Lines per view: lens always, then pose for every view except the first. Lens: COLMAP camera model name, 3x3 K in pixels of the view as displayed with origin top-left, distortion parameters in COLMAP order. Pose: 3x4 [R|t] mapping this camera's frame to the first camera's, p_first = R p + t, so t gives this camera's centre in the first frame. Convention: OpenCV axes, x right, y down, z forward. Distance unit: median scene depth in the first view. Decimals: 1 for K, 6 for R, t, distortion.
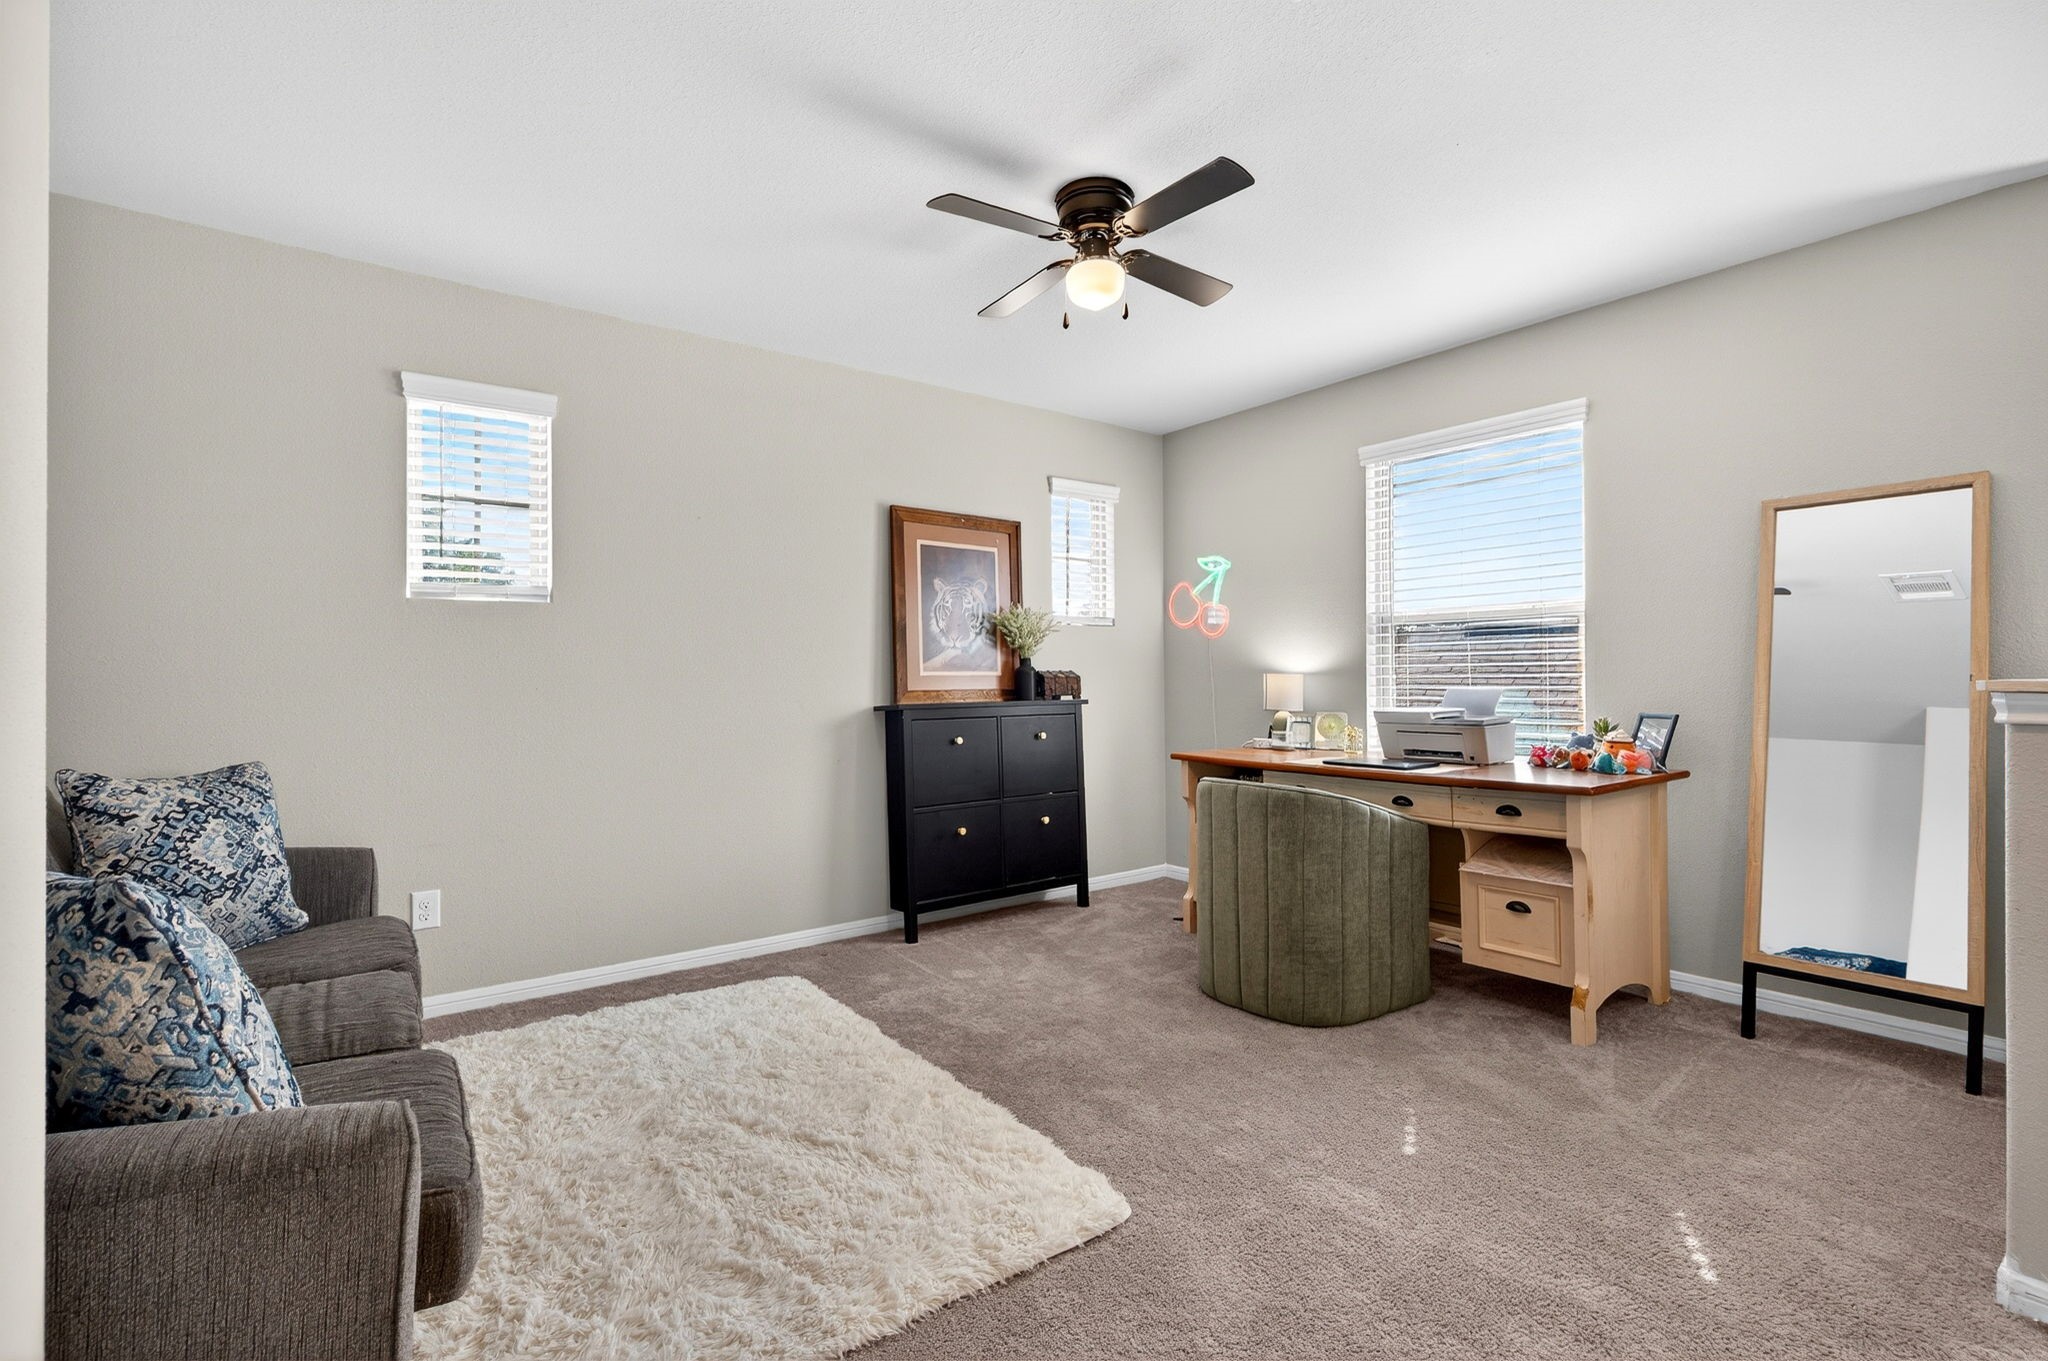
lens RADIAL K [[941.5, 0, 1021.1], [0, 941.5, 682.3], [0, 0, 1]] dist [-0.001214, 0.000437]
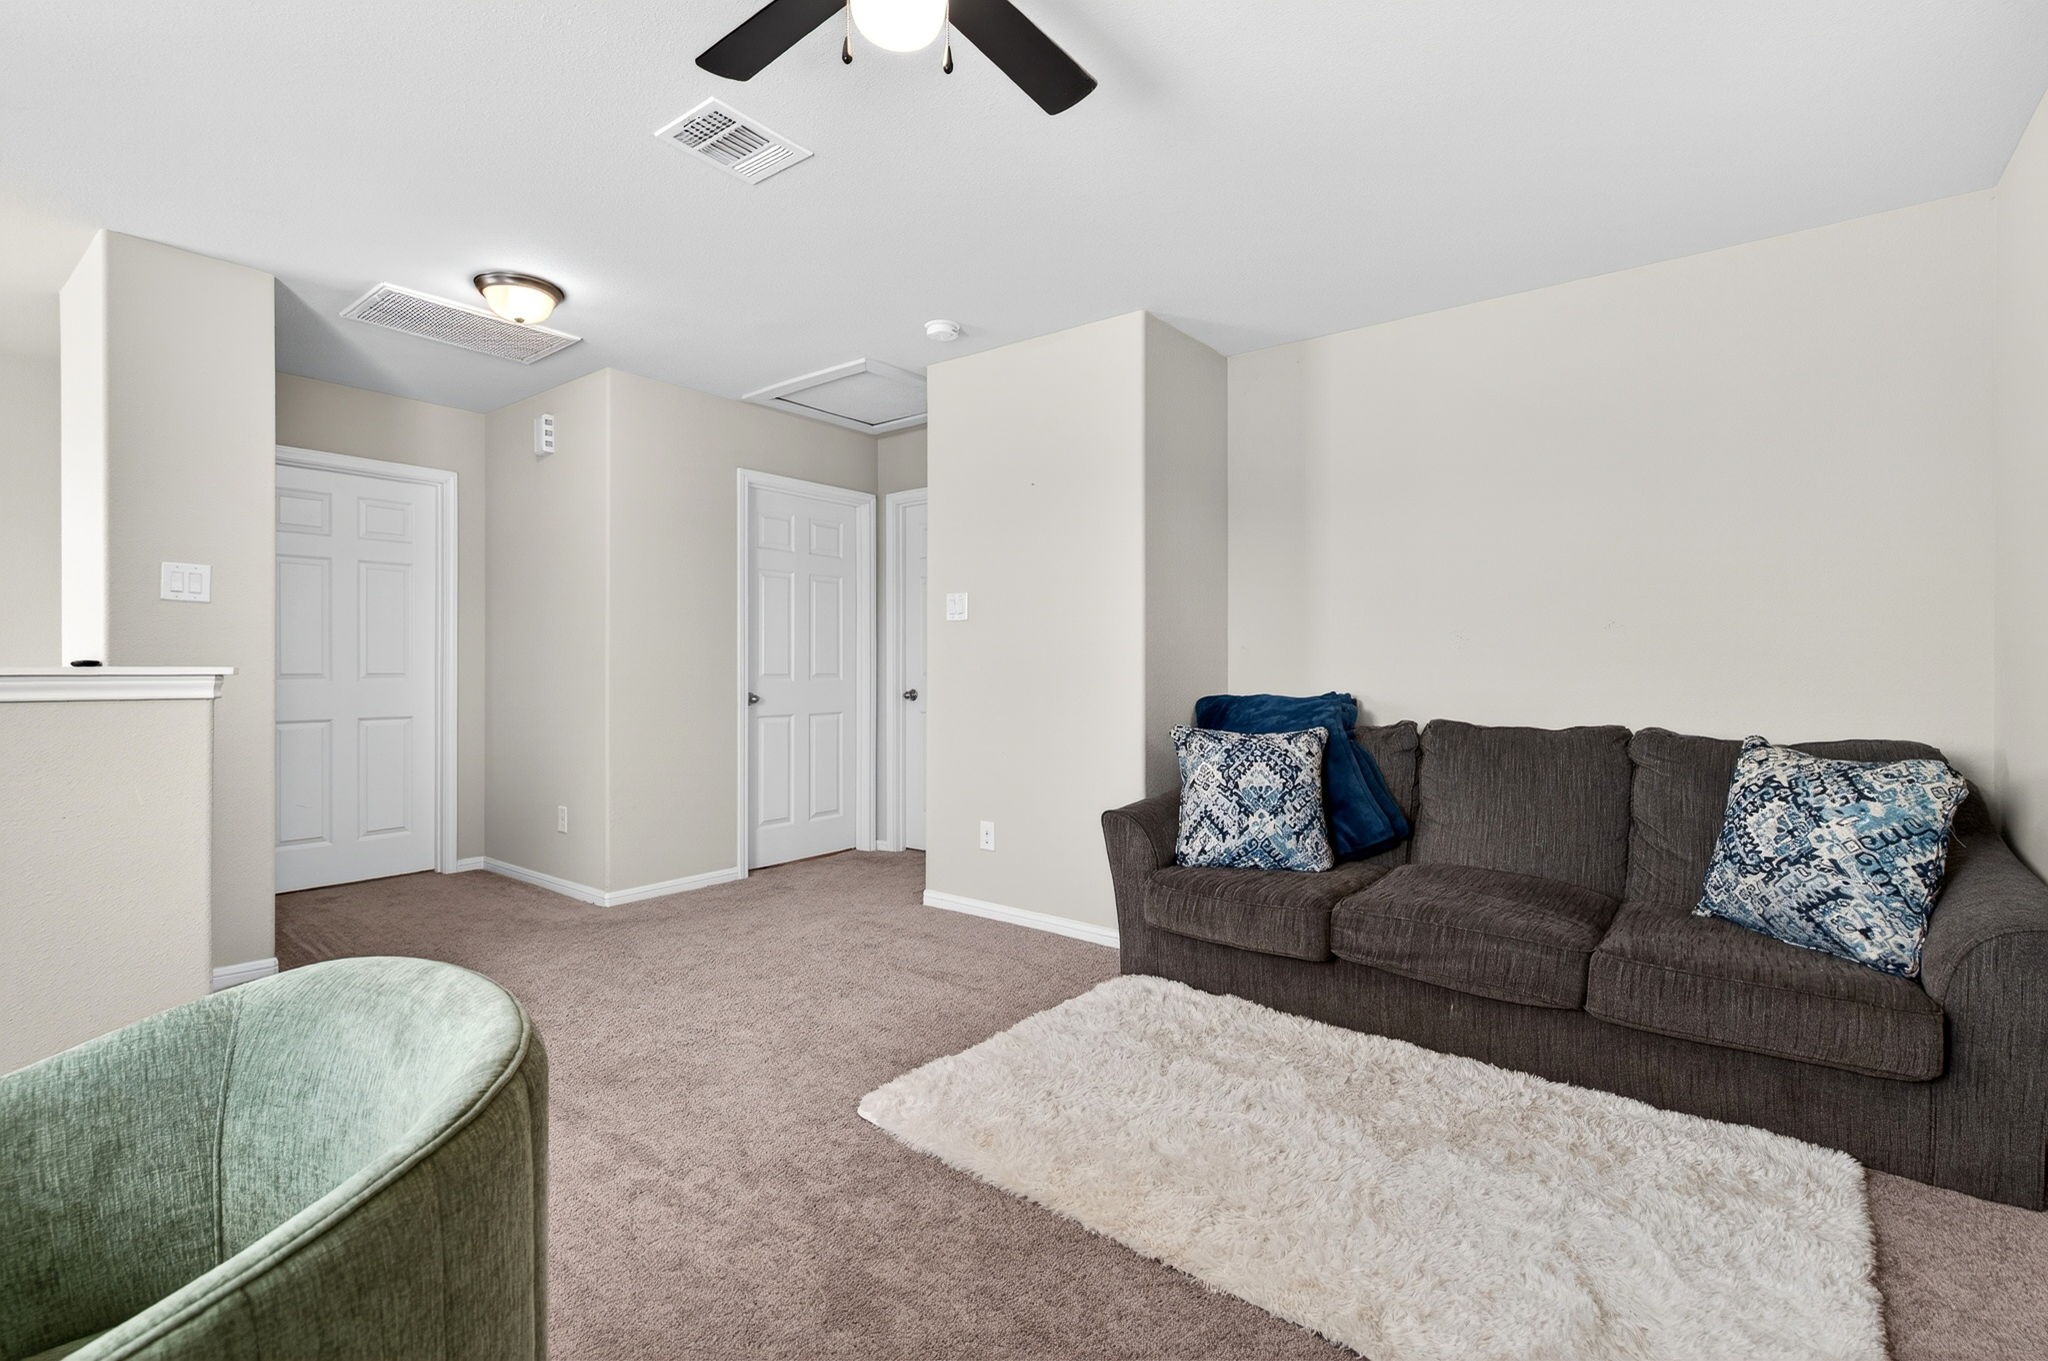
lens RADIAL K [[941.5, 0, 1021.7], [0, 941.5, 675.9], [0, 0, 1]] dist [-0.001214, 0.000437]
pose [[-0.963380, 0.007859, -0.268026, 0.183035], [0.005335, 0.999934, 0.010142, -0.001597], [0.268088, 0.008340, -0.963358, 1.744898]]
